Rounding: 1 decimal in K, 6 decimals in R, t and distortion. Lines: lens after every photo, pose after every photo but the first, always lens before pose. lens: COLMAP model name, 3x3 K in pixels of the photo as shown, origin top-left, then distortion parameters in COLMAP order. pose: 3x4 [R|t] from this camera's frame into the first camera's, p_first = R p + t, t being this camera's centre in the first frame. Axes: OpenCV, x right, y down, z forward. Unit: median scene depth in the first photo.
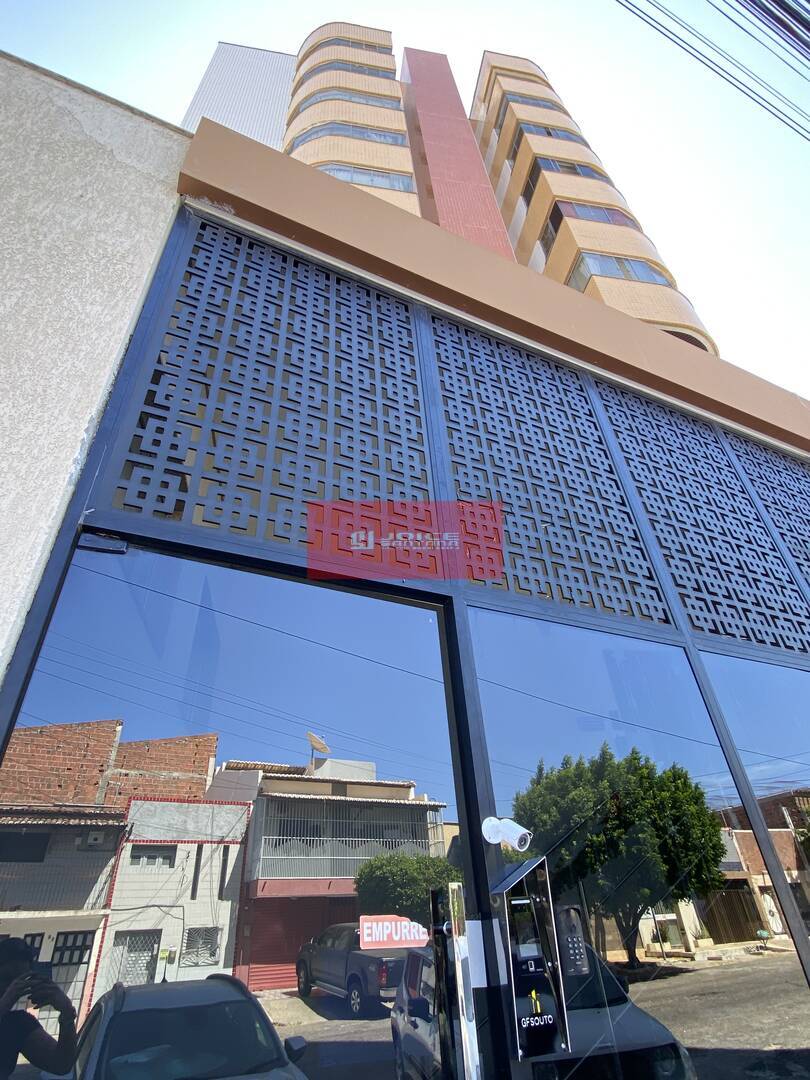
lens RADIAL K [[561.2, 0, 403.7], [0, 561.2, 537.7], [0, 0, 1]] dist [0.016346, -0.015353]
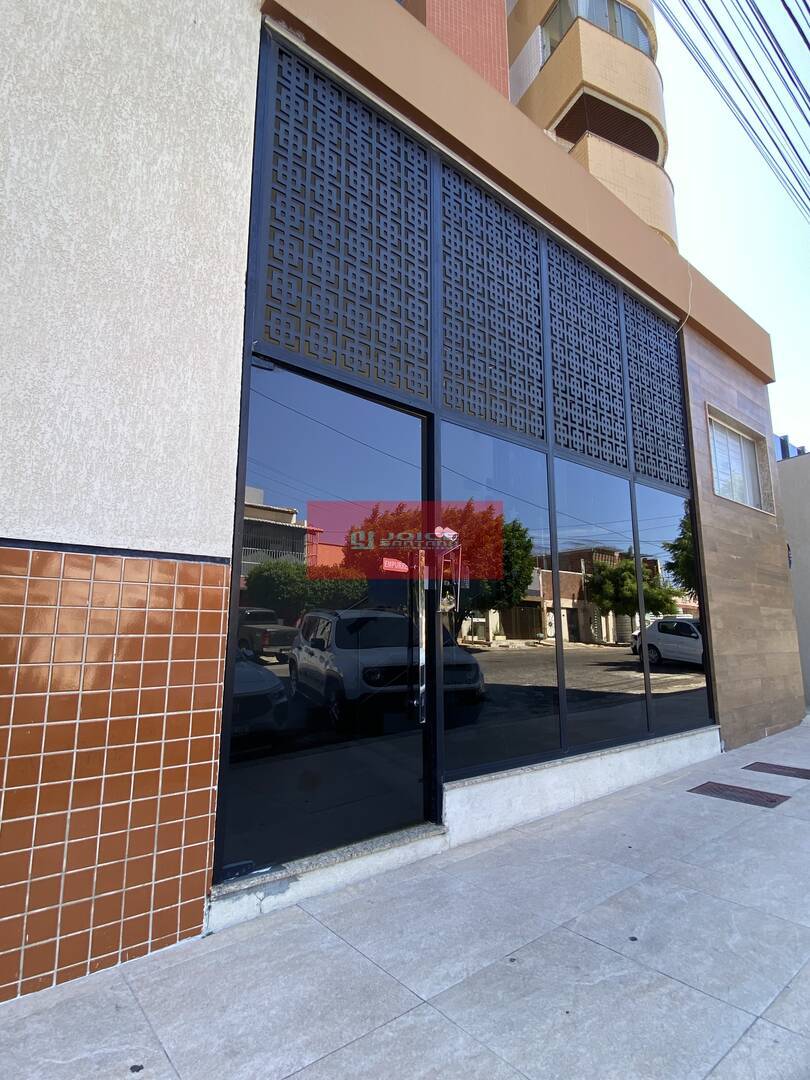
lens RADIAL K [[561.2, 0, 400.9], [0, 561.2, 541.4], [0, 0, 1]] dist [0.016346, -0.015353]
pose [[0.969121, 0.097423, 0.226525, -0.048008], [-0.187076, 0.888962, 0.418030, -0.032453], [-0.160647, -0.447499, 0.879737, -0.090026]]
